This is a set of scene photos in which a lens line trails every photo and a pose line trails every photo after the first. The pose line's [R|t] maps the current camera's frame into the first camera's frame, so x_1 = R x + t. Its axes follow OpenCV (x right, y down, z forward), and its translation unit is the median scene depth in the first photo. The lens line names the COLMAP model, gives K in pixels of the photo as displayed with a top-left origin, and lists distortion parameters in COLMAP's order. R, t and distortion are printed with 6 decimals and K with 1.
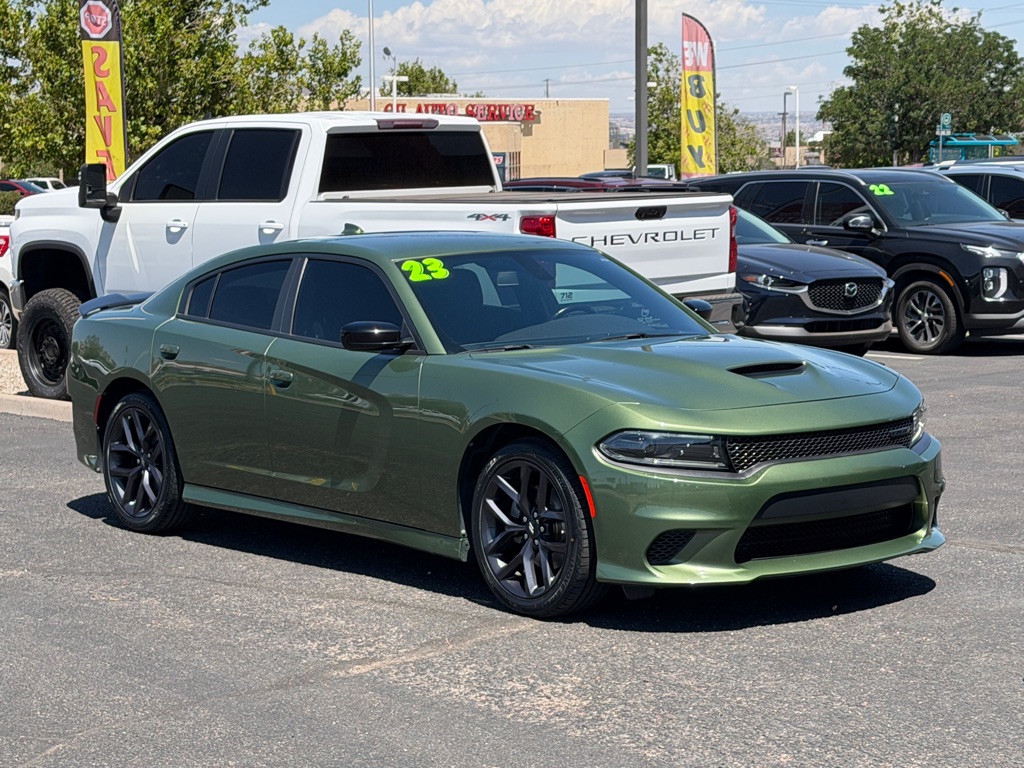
lens RADIAL K [[2315.0, 0, 512.0], [0, 2315.0, 384.0], [0, 0, 1]] dist [0.160031, 0.213223]
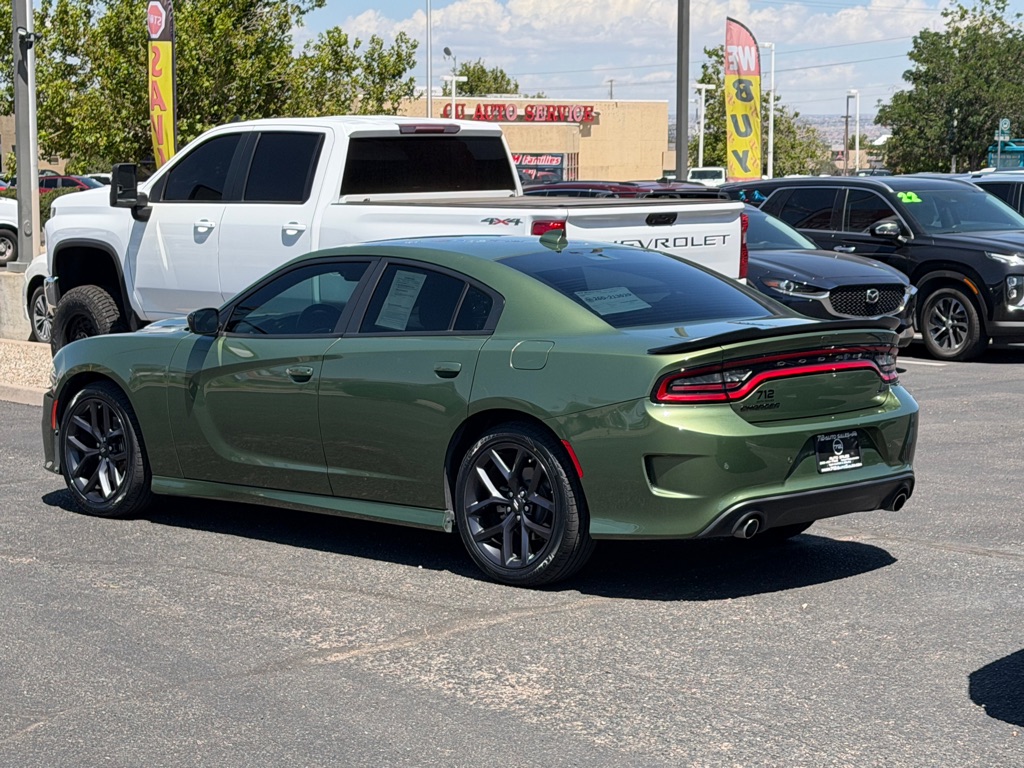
lens RADIAL K [[2315.0, 0, 512.0], [0, 2315.0, 384.0], [0, 0, 1]] dist [0.160031, 0.213223]
pose [[0.999539, 0.013737, -0.027058, 0.022099], [-0.013733, 0.999906, 0.000327, -0.000560], [0.027060, 0.000045, 0.999634, -0.022324]]
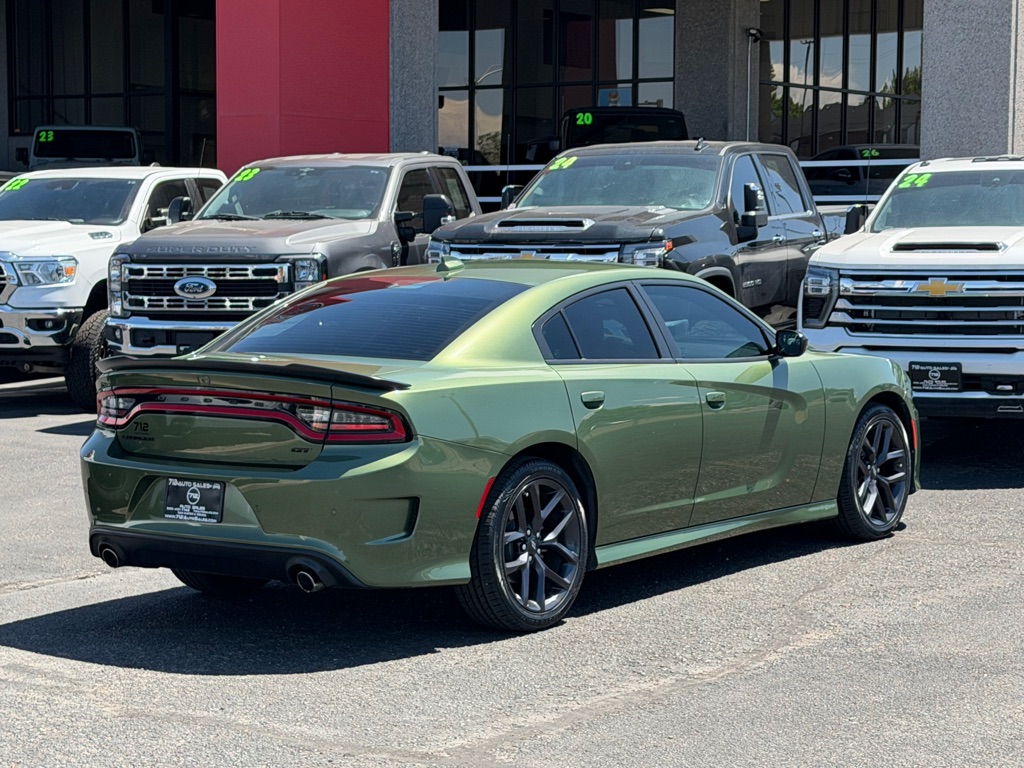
lens RADIAL K [[2323.8, 0, 512.0], [0, 2323.8, 384.0], [0, 0, 1]] dist [0.181627, -0.162635]
pose [[-0.267154, -0.055800, 0.962037, -0.740390], [0.100189, 0.991304, 0.085319, -0.073586], [-0.958432, 0.119179, -0.259240, 0.947781]]
